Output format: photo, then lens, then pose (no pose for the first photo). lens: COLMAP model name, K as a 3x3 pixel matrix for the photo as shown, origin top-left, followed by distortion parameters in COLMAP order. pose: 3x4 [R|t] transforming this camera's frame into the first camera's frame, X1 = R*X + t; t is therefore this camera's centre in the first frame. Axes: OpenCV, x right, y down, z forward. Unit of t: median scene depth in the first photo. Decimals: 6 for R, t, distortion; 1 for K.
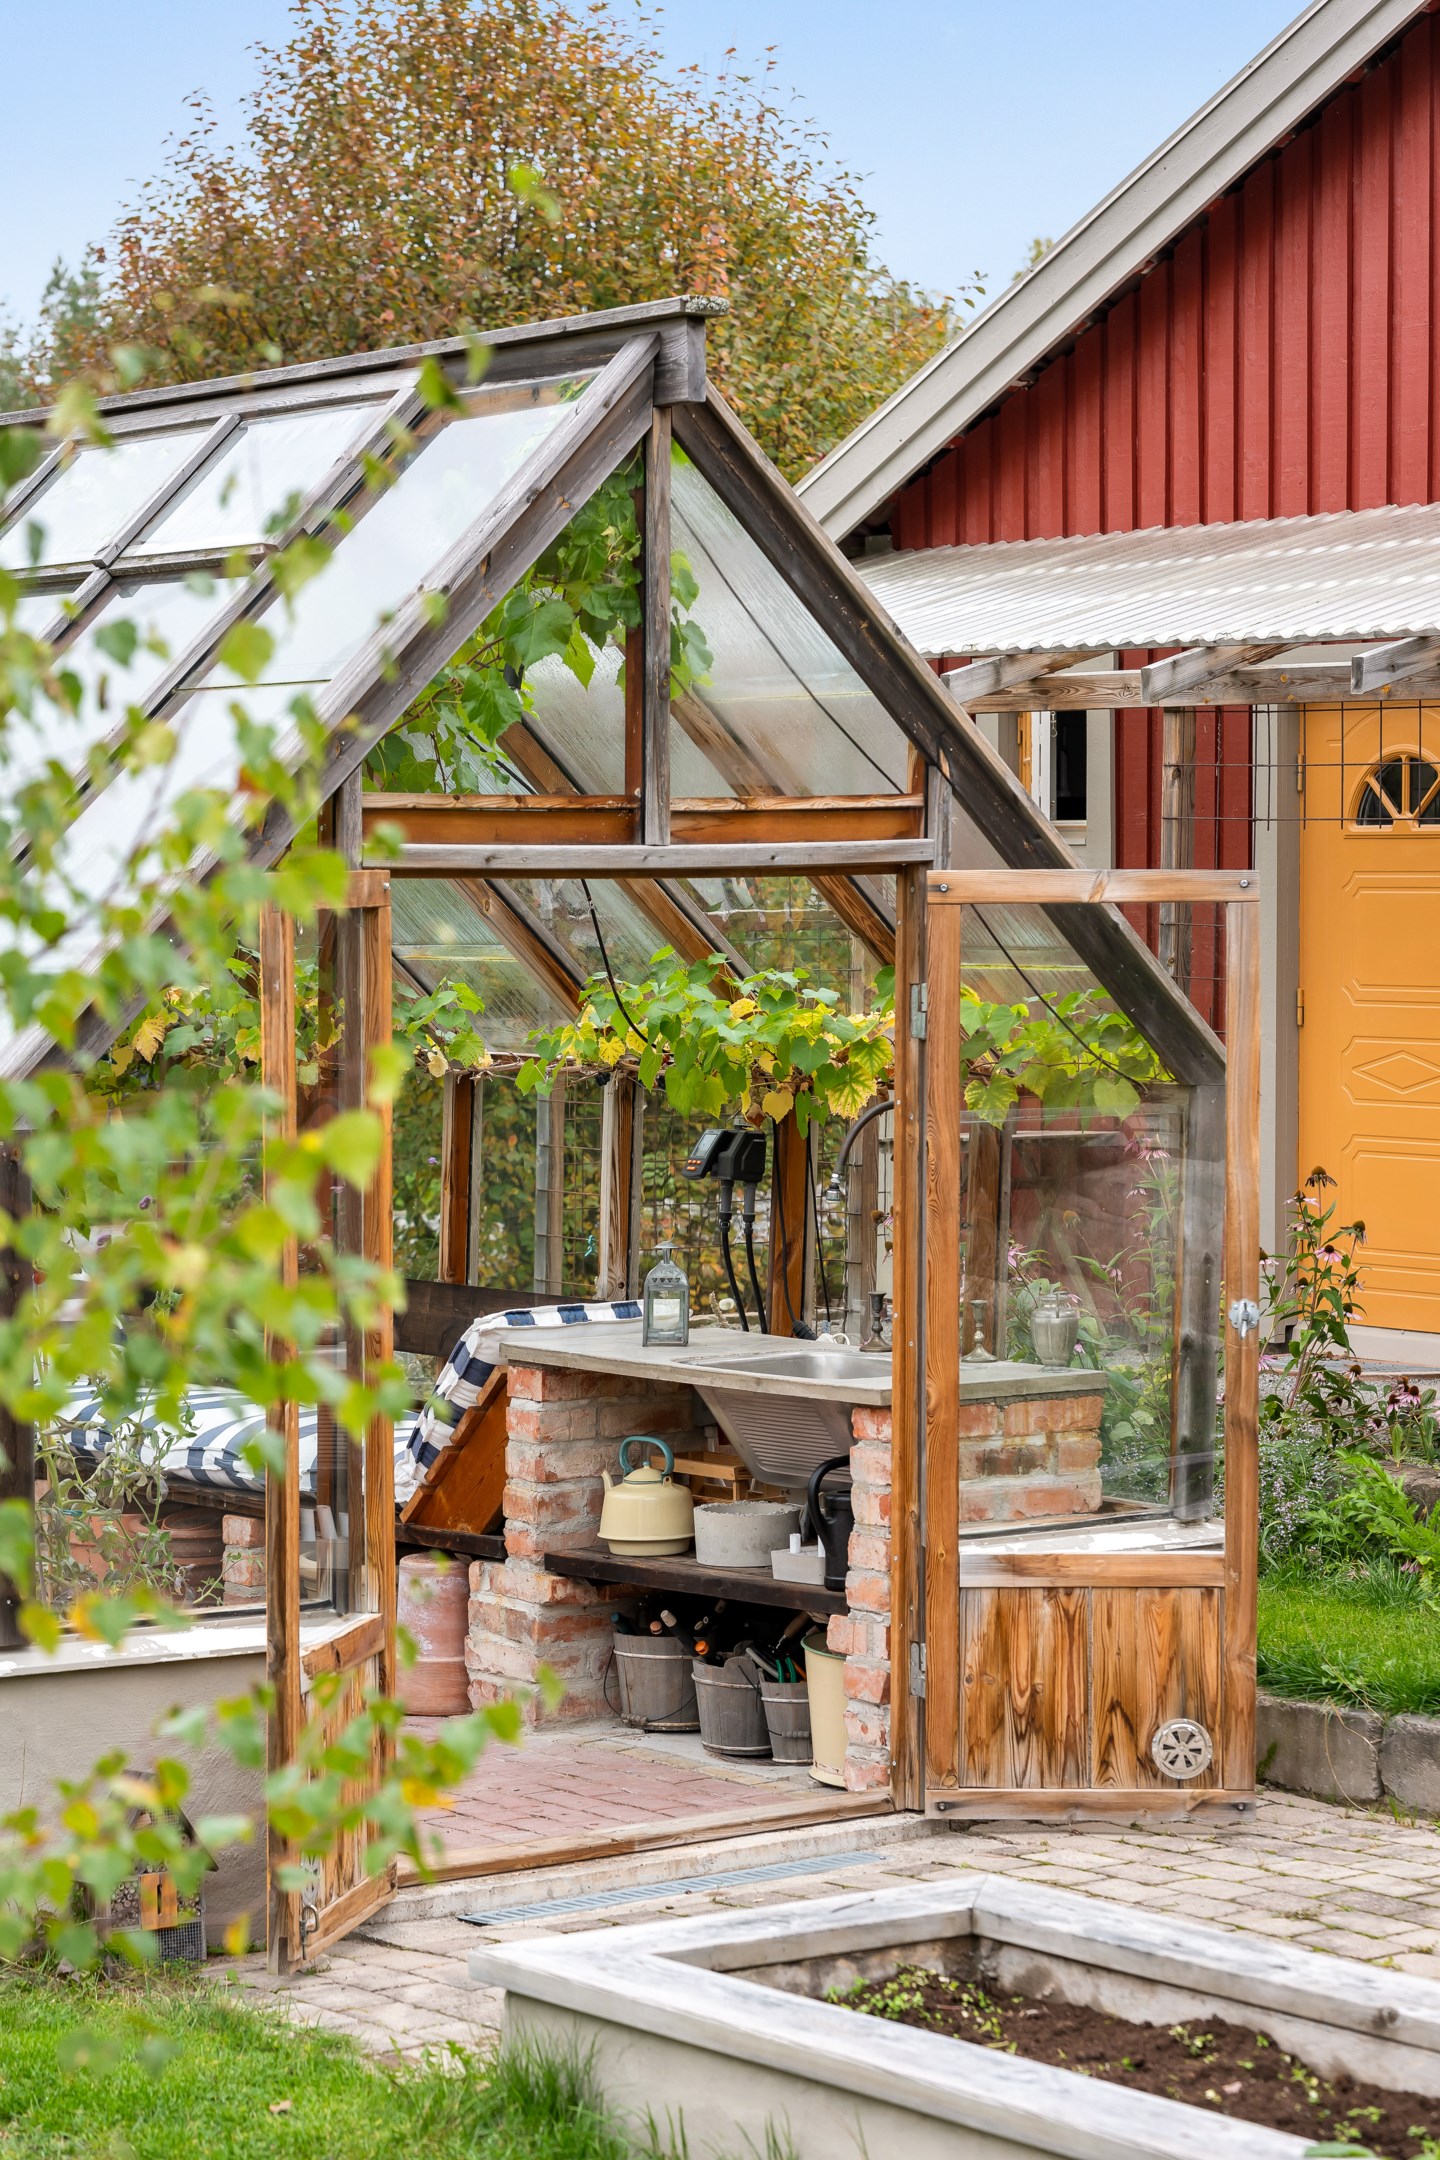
lens RADIAL K [[4976.8, 0, 723.8], [0, 4976.8, 1082.0], [0, 0, 1]] dist [0.009488, 0.000000]
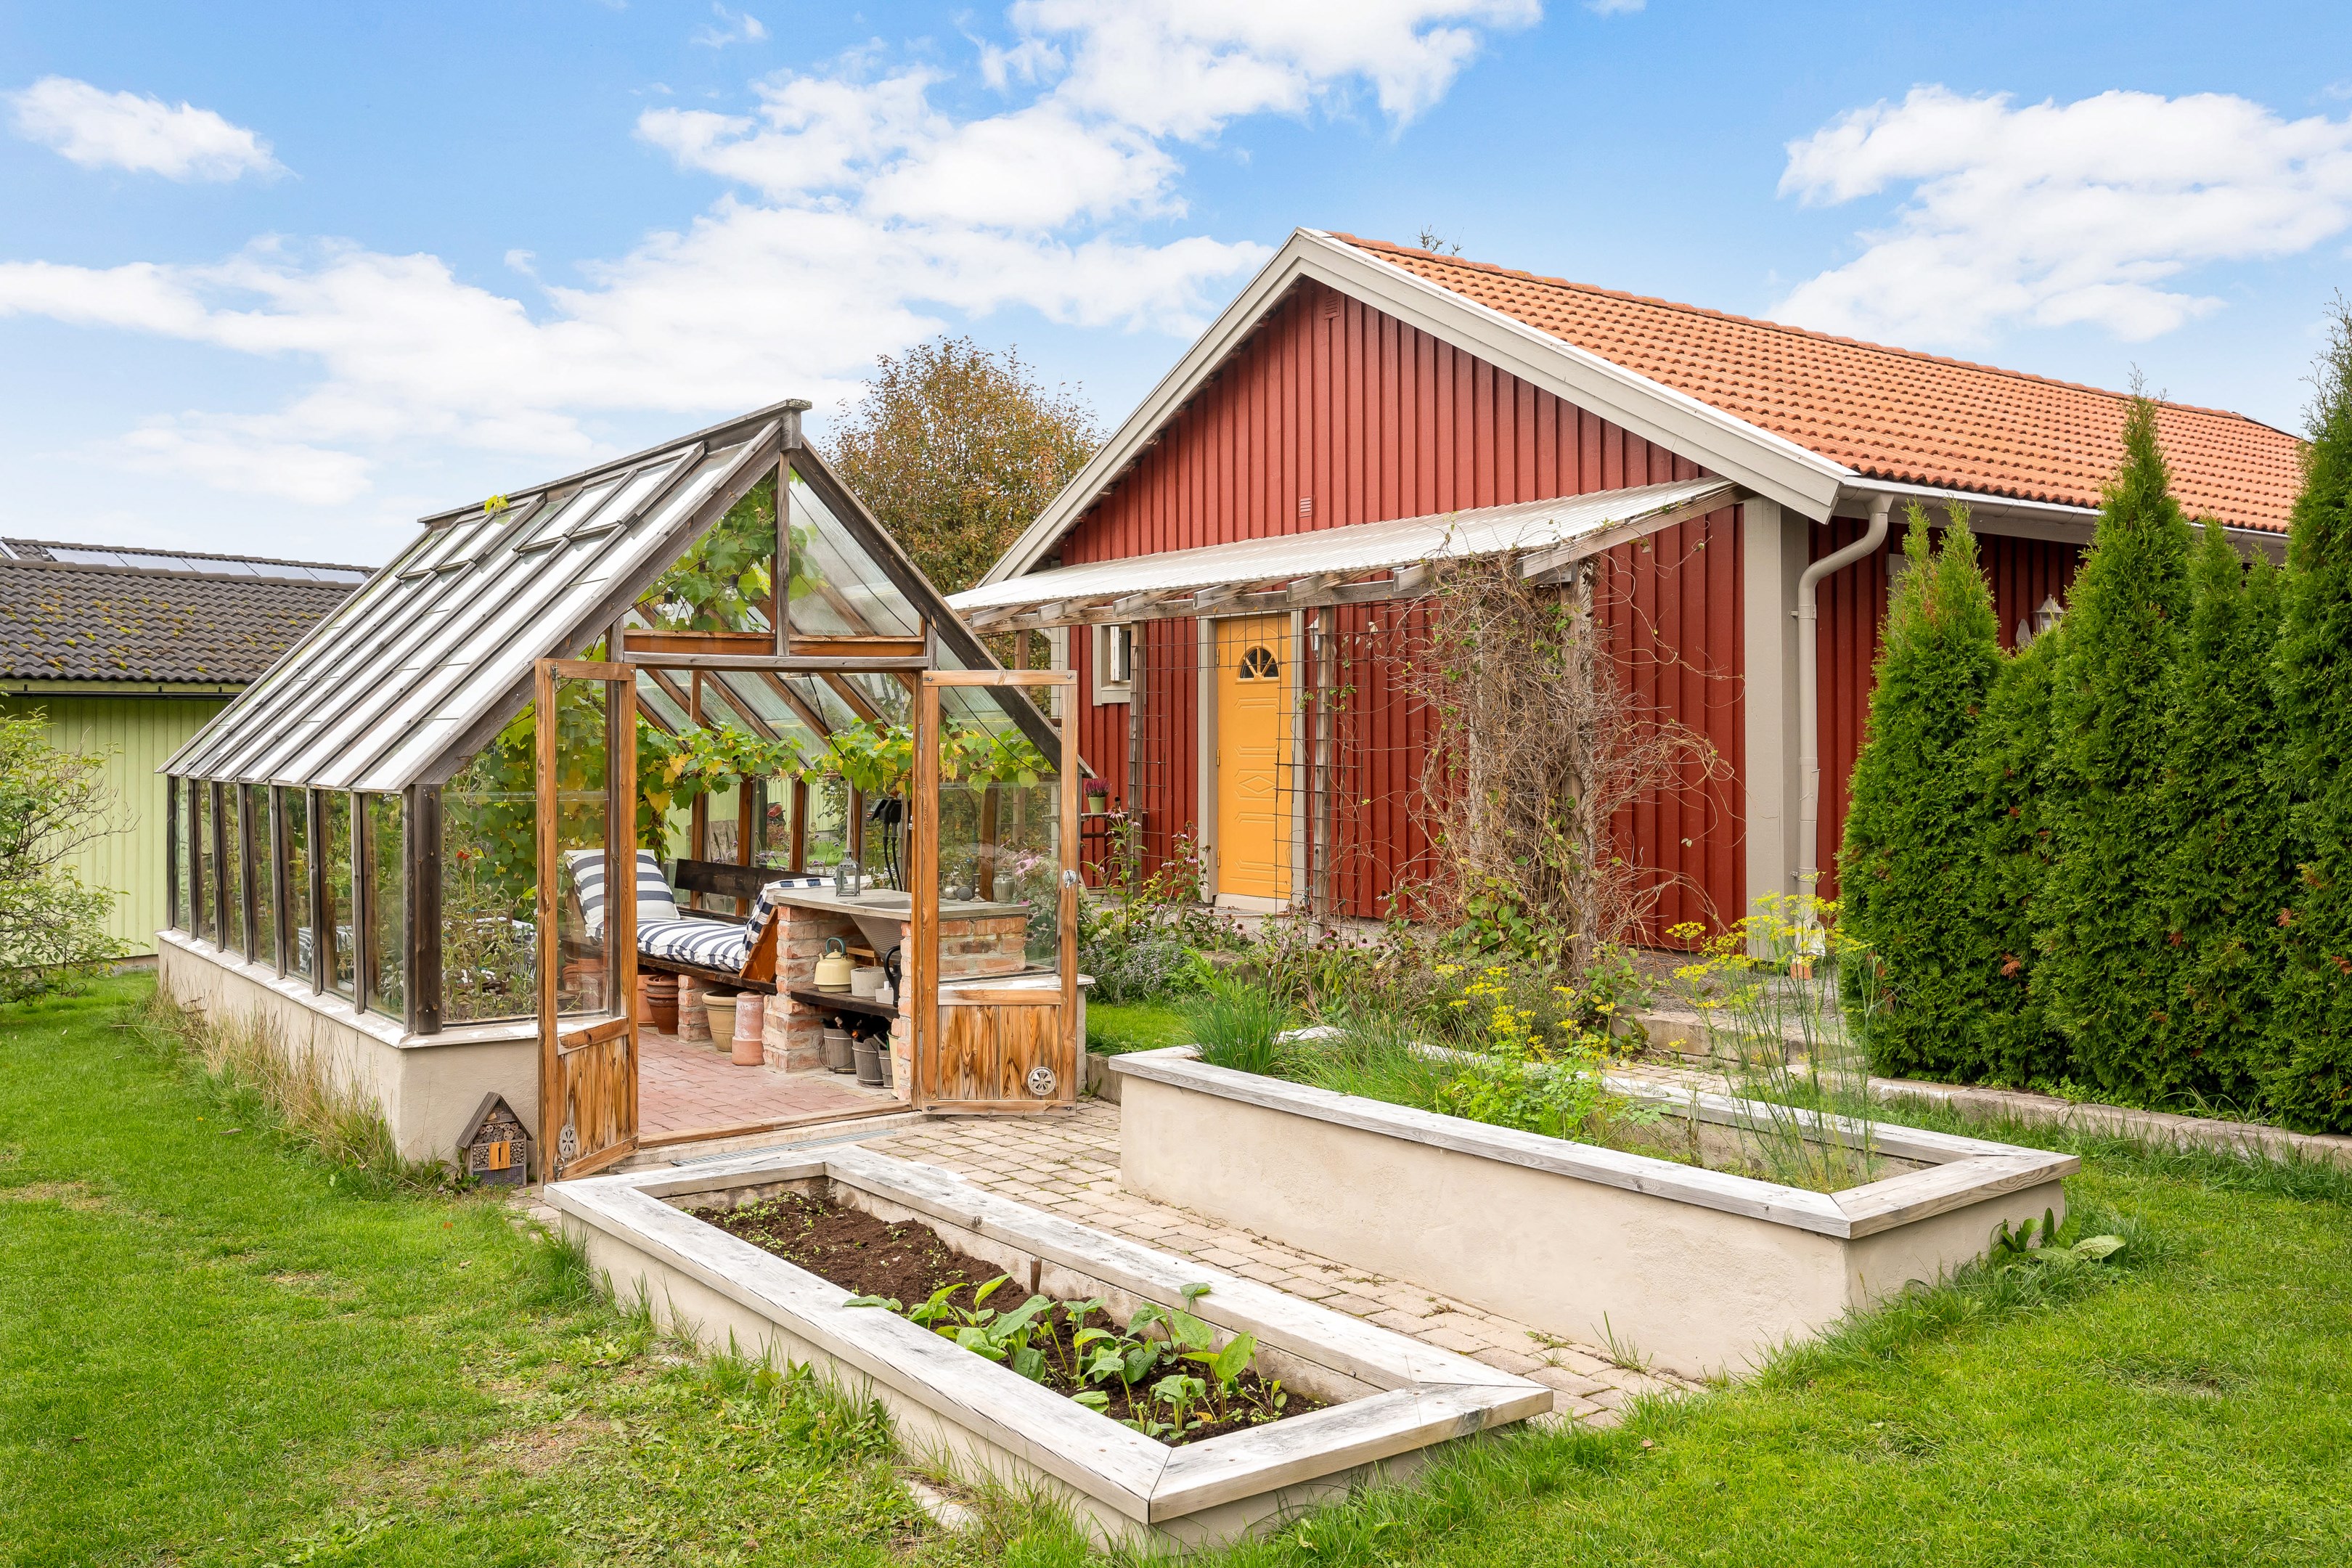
lens RADIAL K [[1906.9, 0, 1171.3], [0, 1906.9, 729.9], [0, 0, 1]] dist [-0.004012, -0.002189]
pose [[0.999996, -0.001315, -0.002504, 0.144099], [0.001195, 0.998876, -0.047378, 0.021456], [0.002564, 0.047375, 0.998874, 0.169285]]
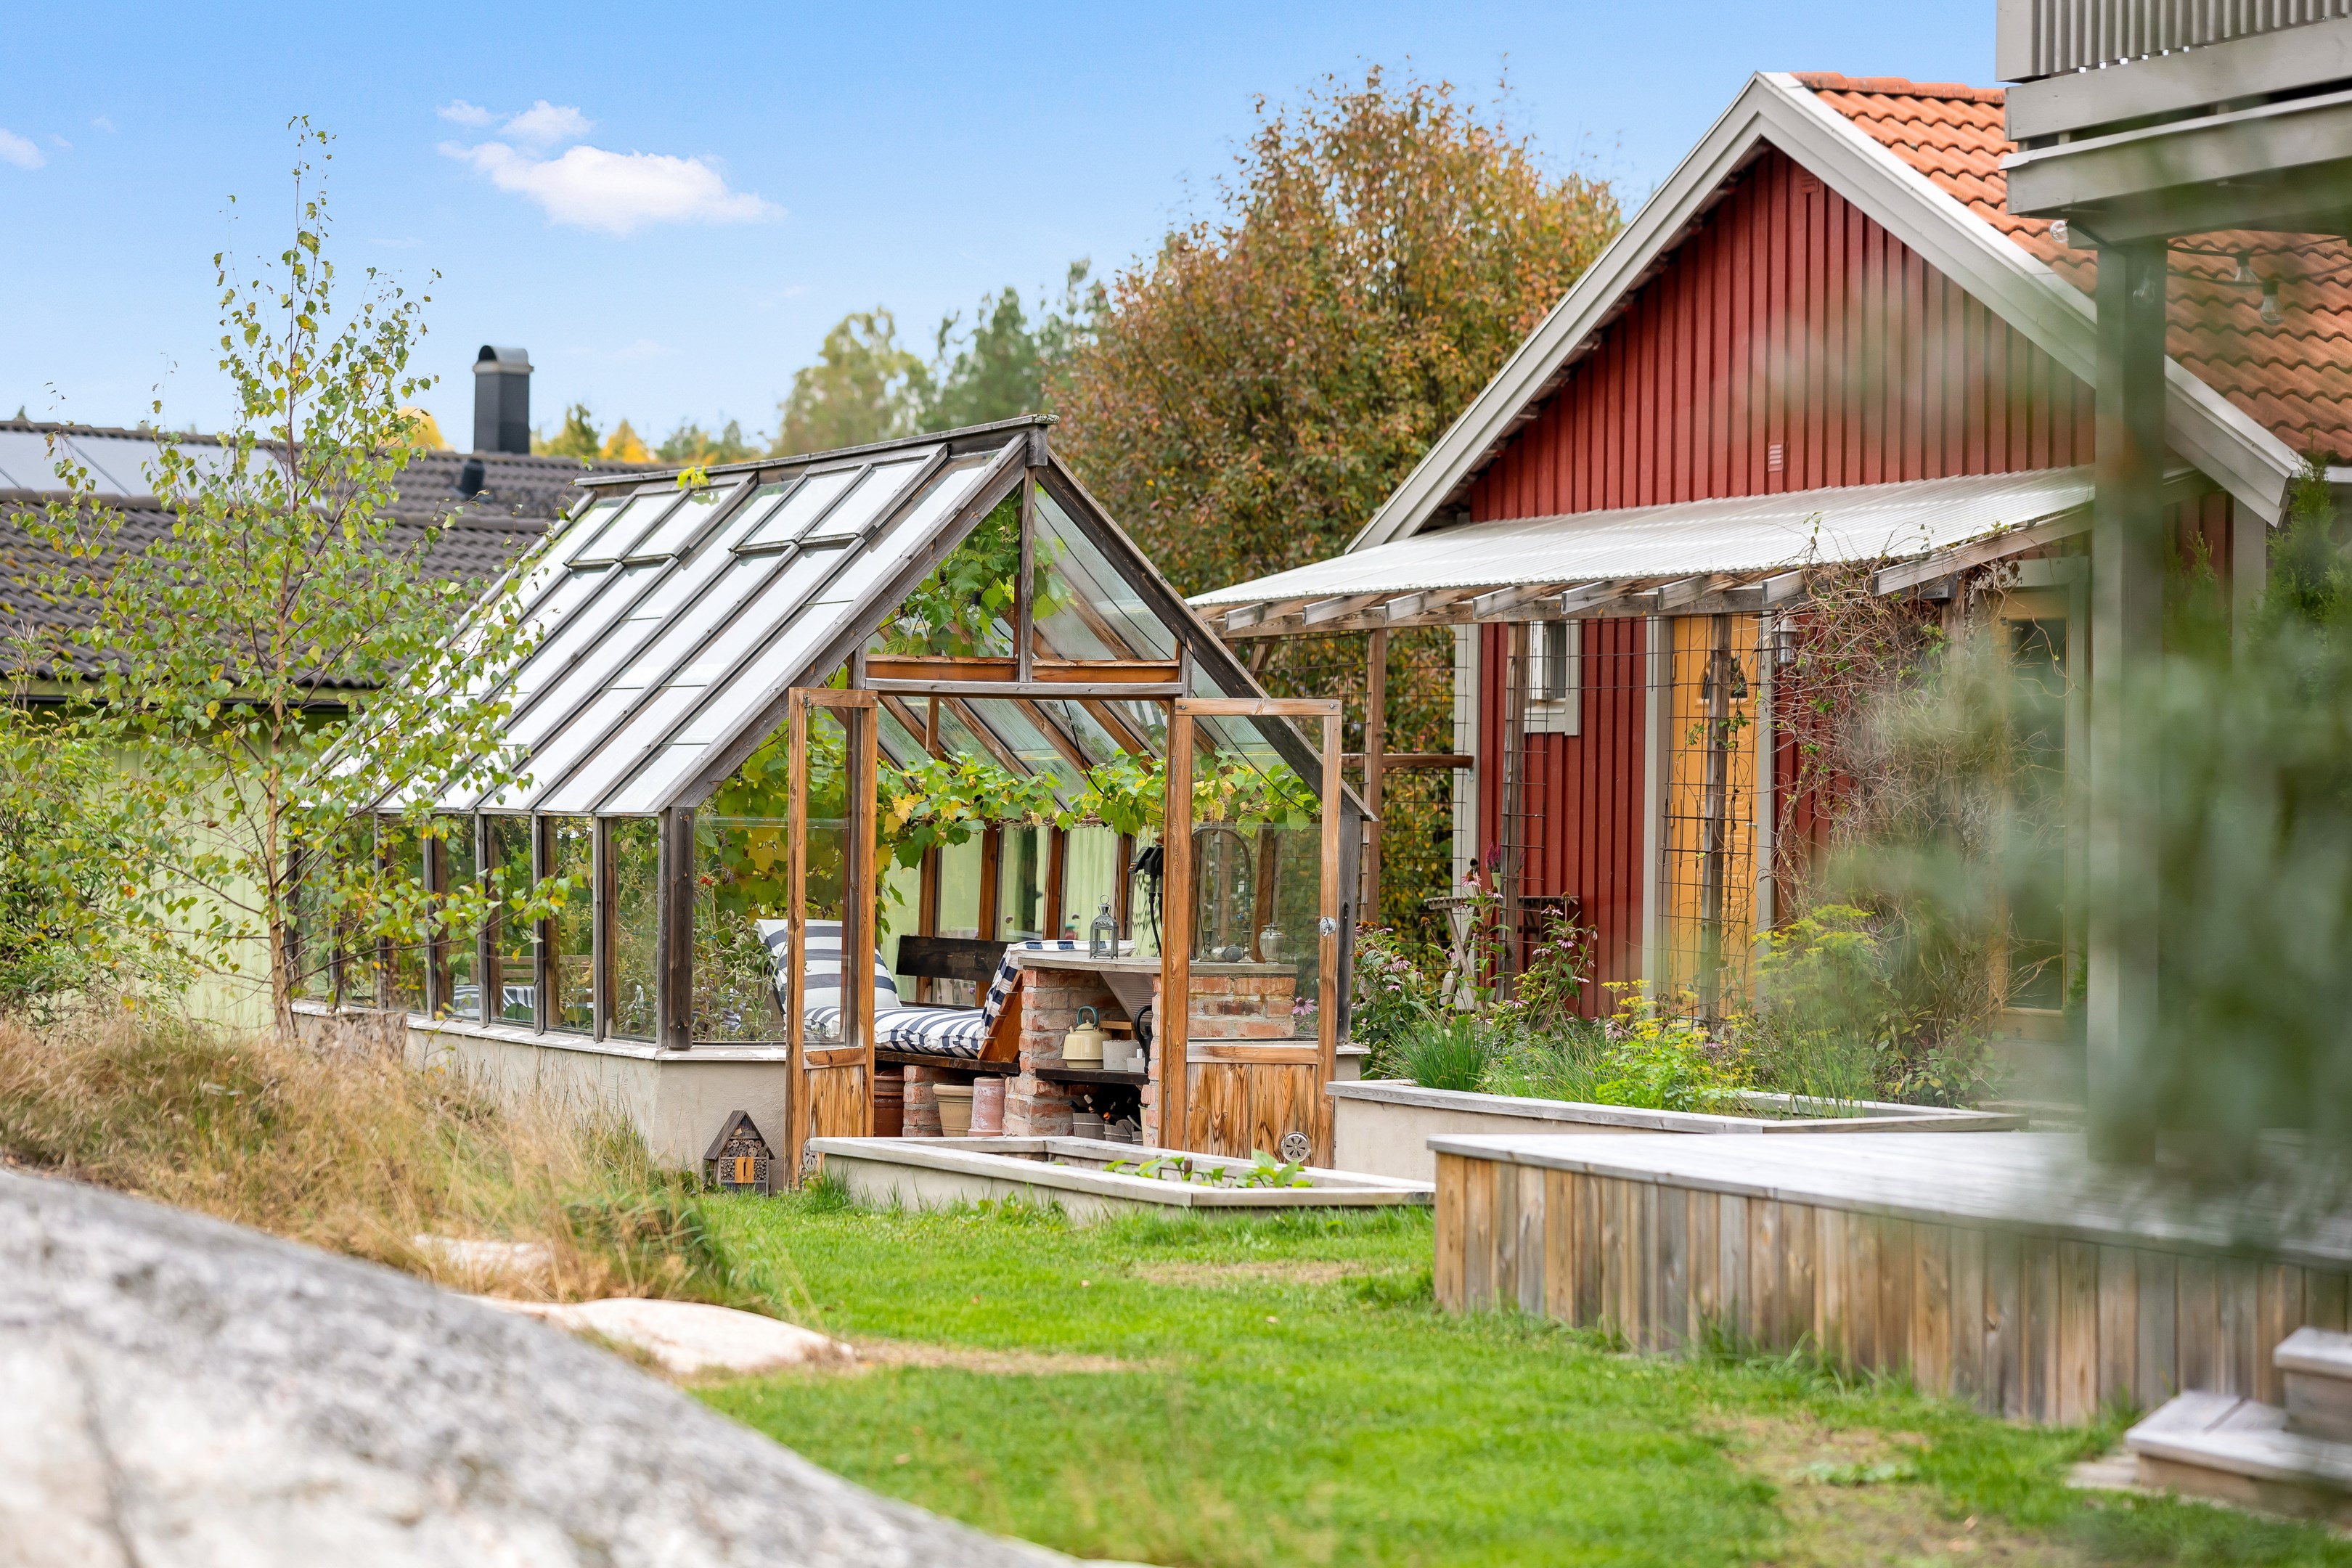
lens RADIAL K [[5419.1, 0, 1174.9], [0, 5419.1, 777.9], [0, 0, 1]] dist [0.009488, 0.000000]
pose [[0.981173, 0.012799, -0.192705, 0.436790], [-0.022565, 0.998565, -0.048572, 0.089903], [0.191807, 0.052006, 0.980054, -1.063295]]
